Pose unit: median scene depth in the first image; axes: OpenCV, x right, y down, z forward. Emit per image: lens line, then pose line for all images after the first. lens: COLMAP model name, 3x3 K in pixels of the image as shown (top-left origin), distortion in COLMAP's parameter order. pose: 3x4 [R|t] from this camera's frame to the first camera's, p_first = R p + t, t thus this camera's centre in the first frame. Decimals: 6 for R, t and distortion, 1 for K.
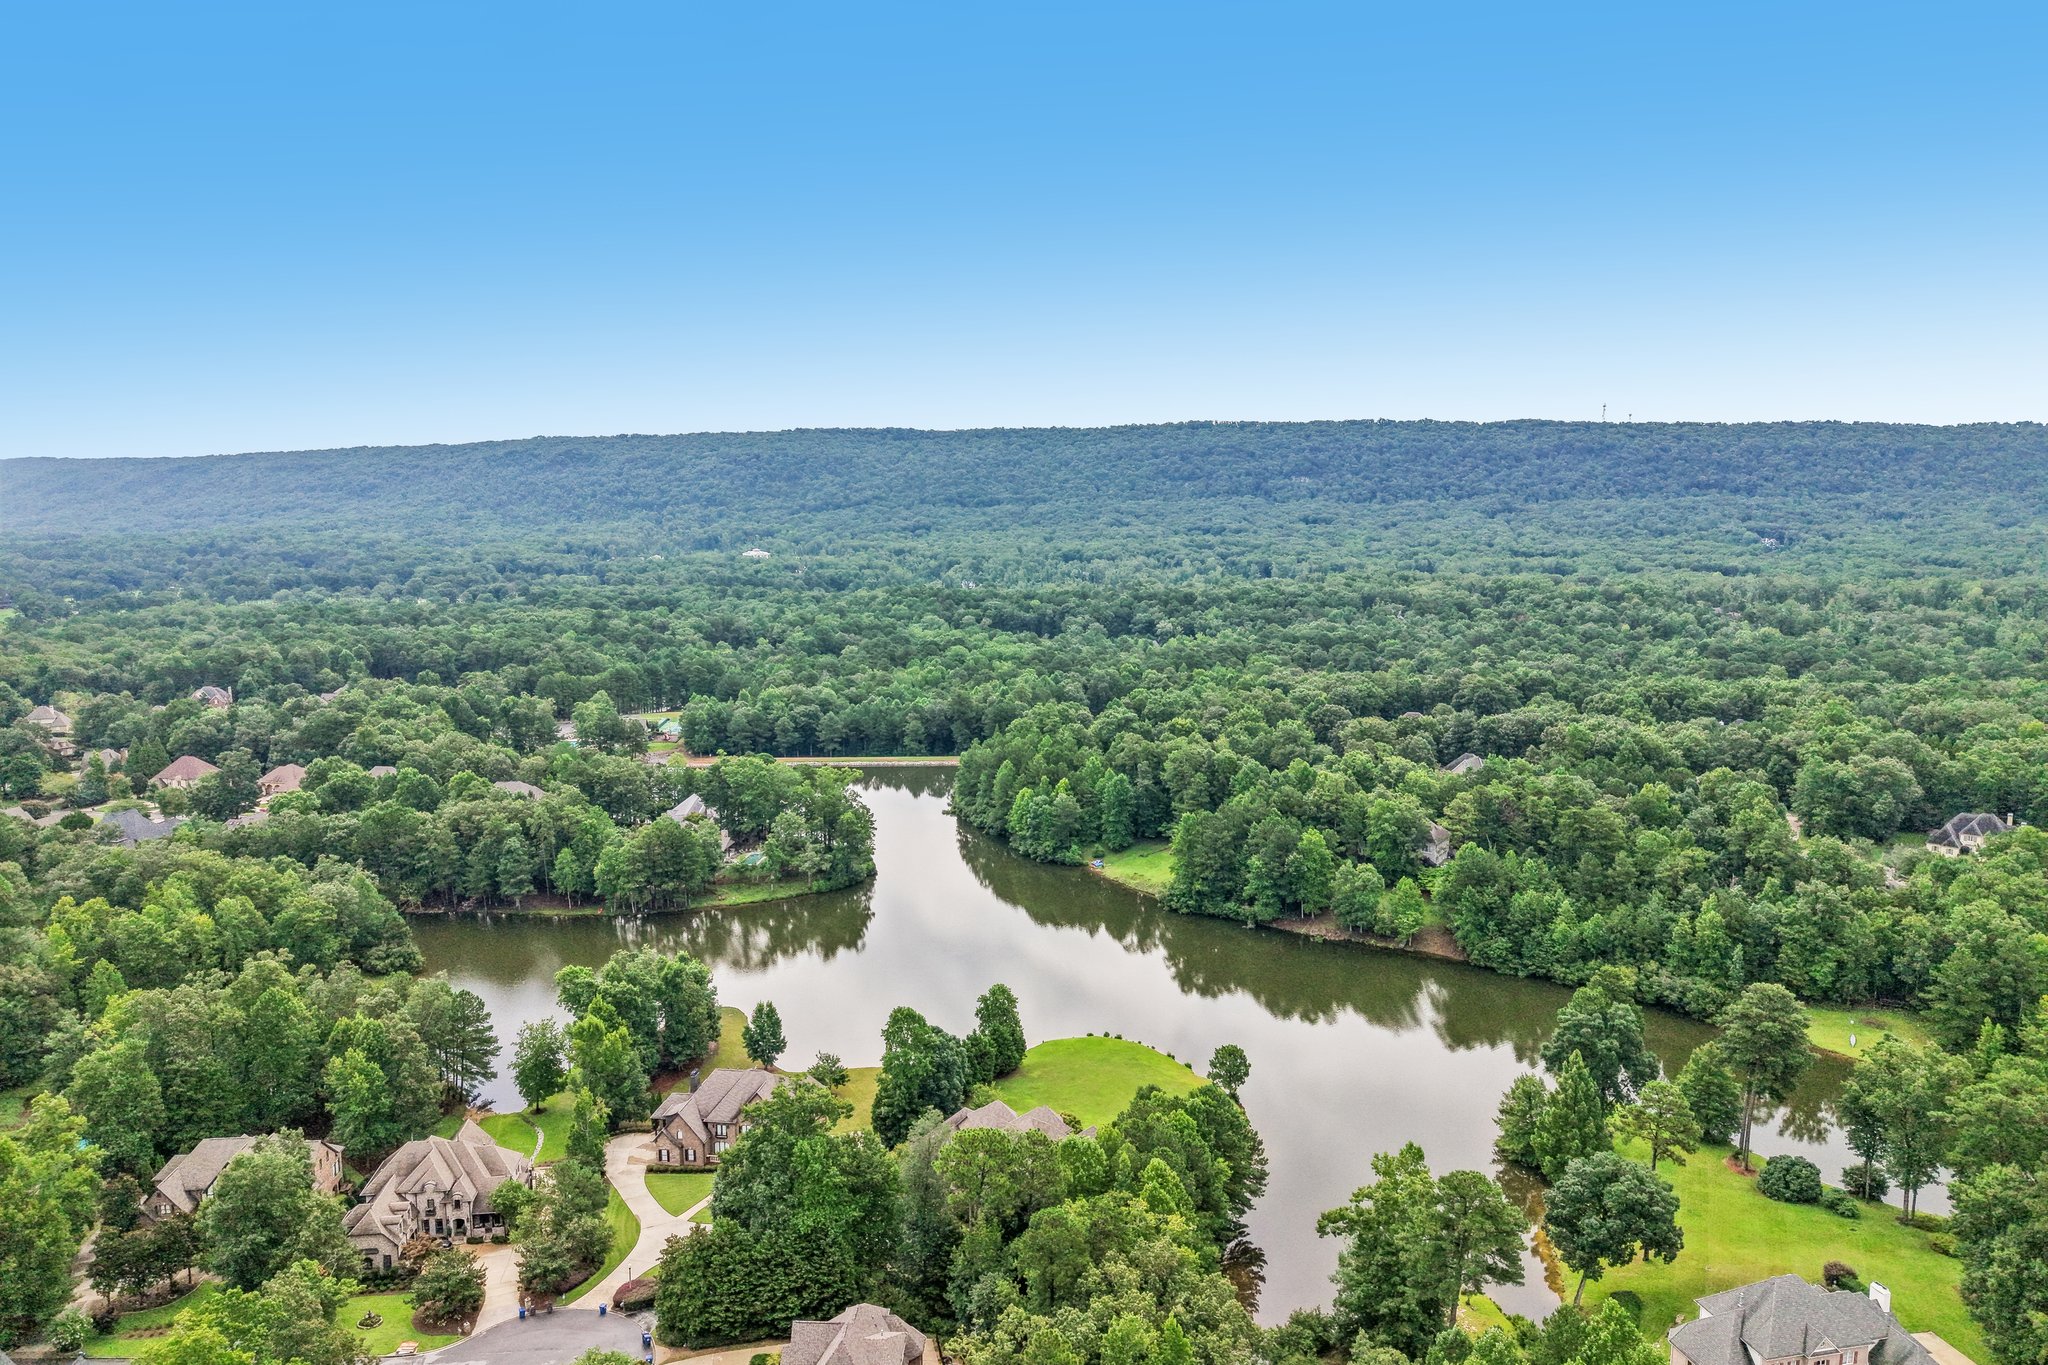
lens RADIAL K [[1374.3, 0, 1026.2], [0, 1374.3, 688.9], [0, 0, 1]] dist [0.057879, -0.065094]
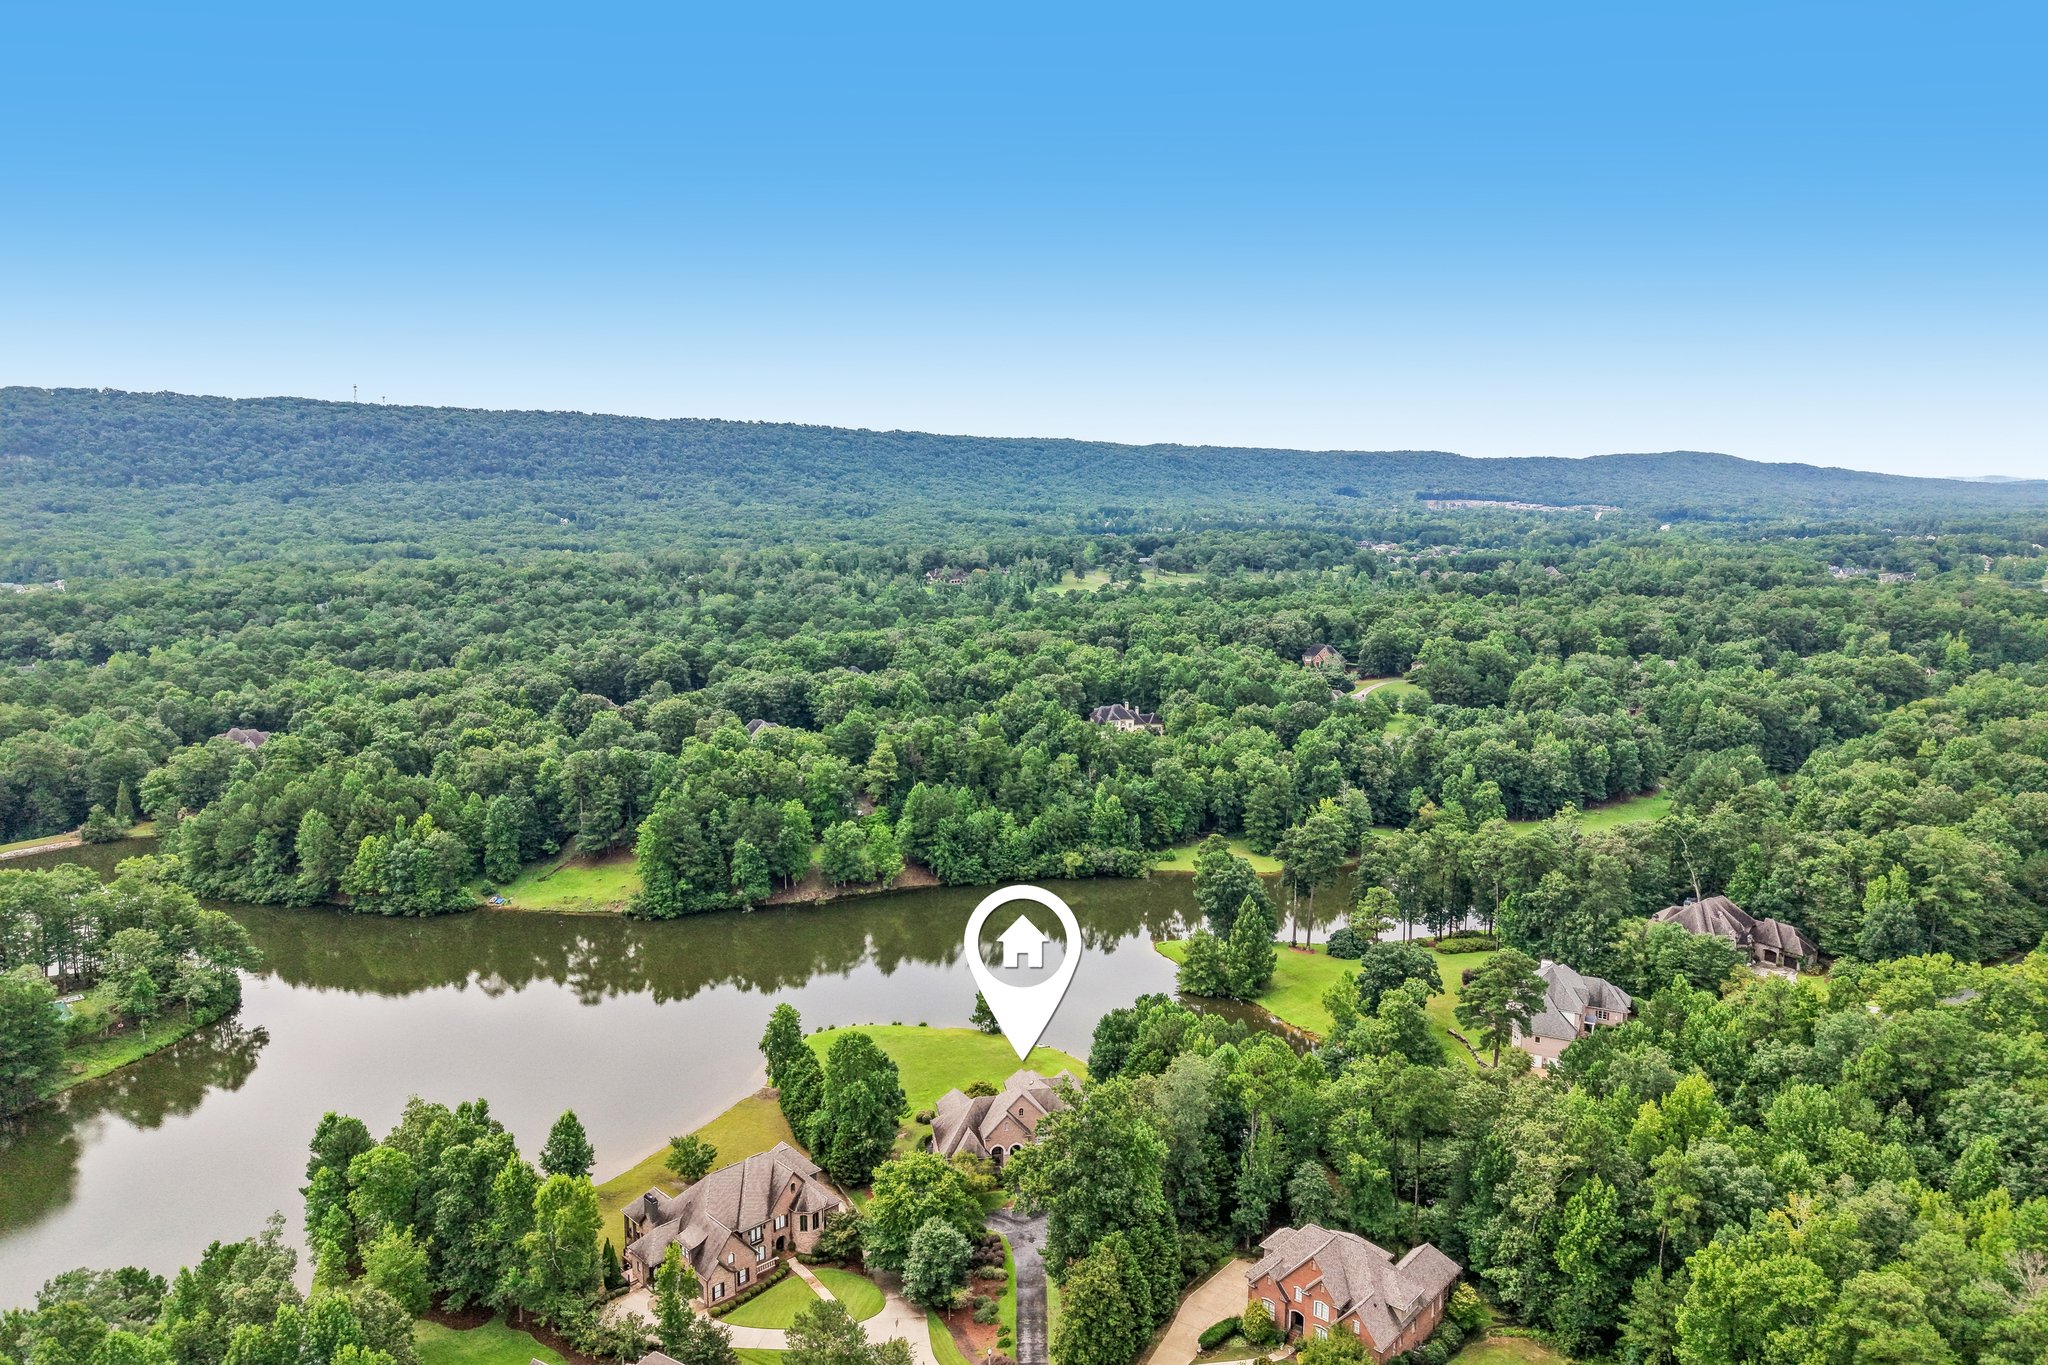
lens RADIAL K [[1374.3, 0, 1014.1], [0, 1374.3, 670.0], [0, 0, 1]] dist [0.057879, -0.065094]
pose [[0.618783, -0.112646, 0.777443, -0.097125], [0.113357, 0.992111, 0.053526, -0.006760], [-0.777340, 0.055007, 0.626671, 0.042217]]
